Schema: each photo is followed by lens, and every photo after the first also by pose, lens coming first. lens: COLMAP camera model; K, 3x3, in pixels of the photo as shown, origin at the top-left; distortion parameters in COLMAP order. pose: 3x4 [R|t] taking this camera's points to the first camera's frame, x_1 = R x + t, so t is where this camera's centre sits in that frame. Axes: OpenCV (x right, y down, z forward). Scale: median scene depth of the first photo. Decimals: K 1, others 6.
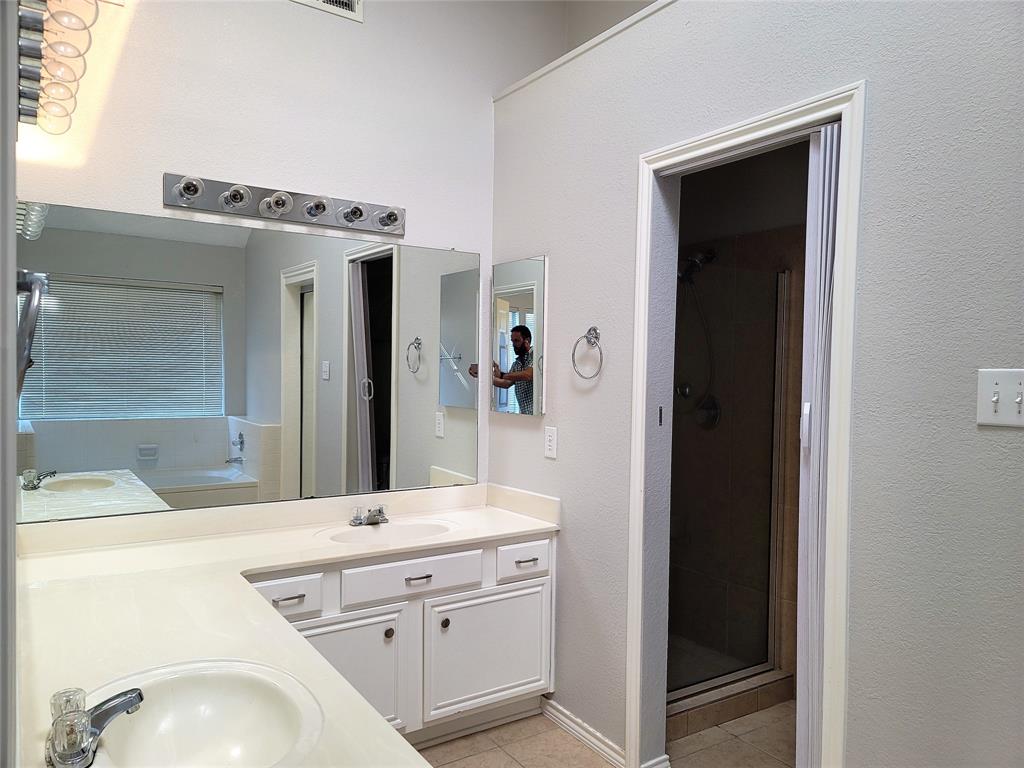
lens RADIAL K [[745.5, 0, 515.9], [0, 745.5, 385.2], [0, 0, 1]] dist [0.071659, -0.059560]
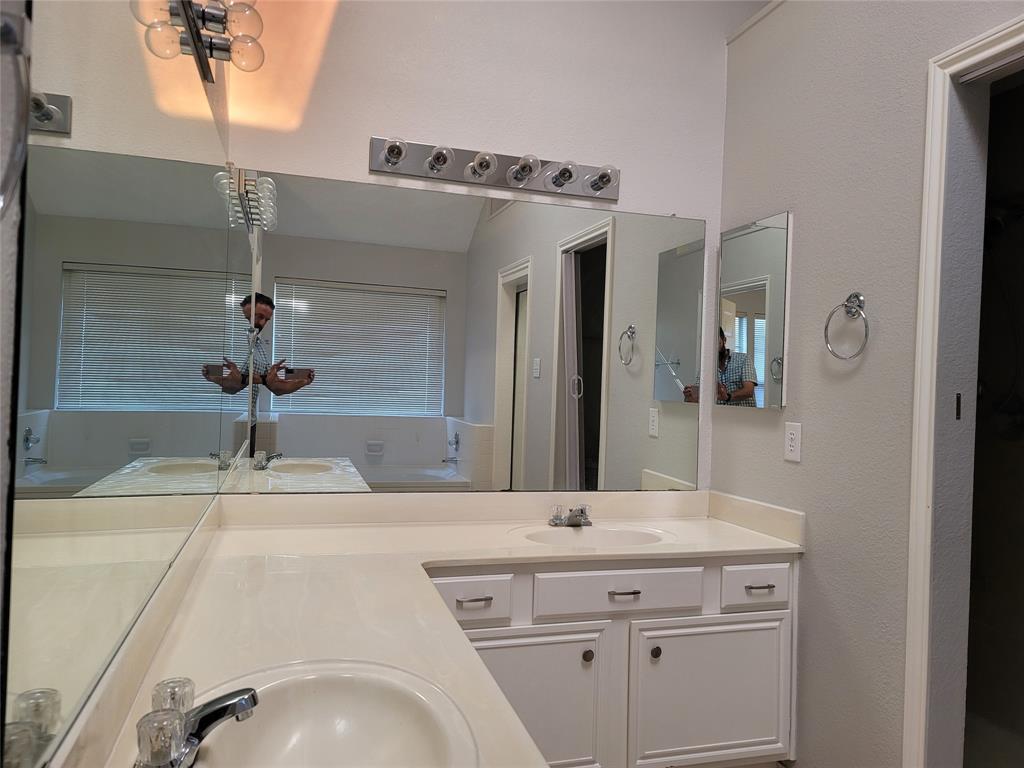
lens RADIAL K [[745.5, 0, 517.9], [0, 745.5, 365.7], [0, 0, 1]] dist [0.071659, -0.059560]
pose [[0.958954, 0.016201, -0.283099, -0.009461], [-0.030432, 0.998480, -0.045943, 0.042165], [0.281925, 0.052673, 0.957990, 0.138722]]
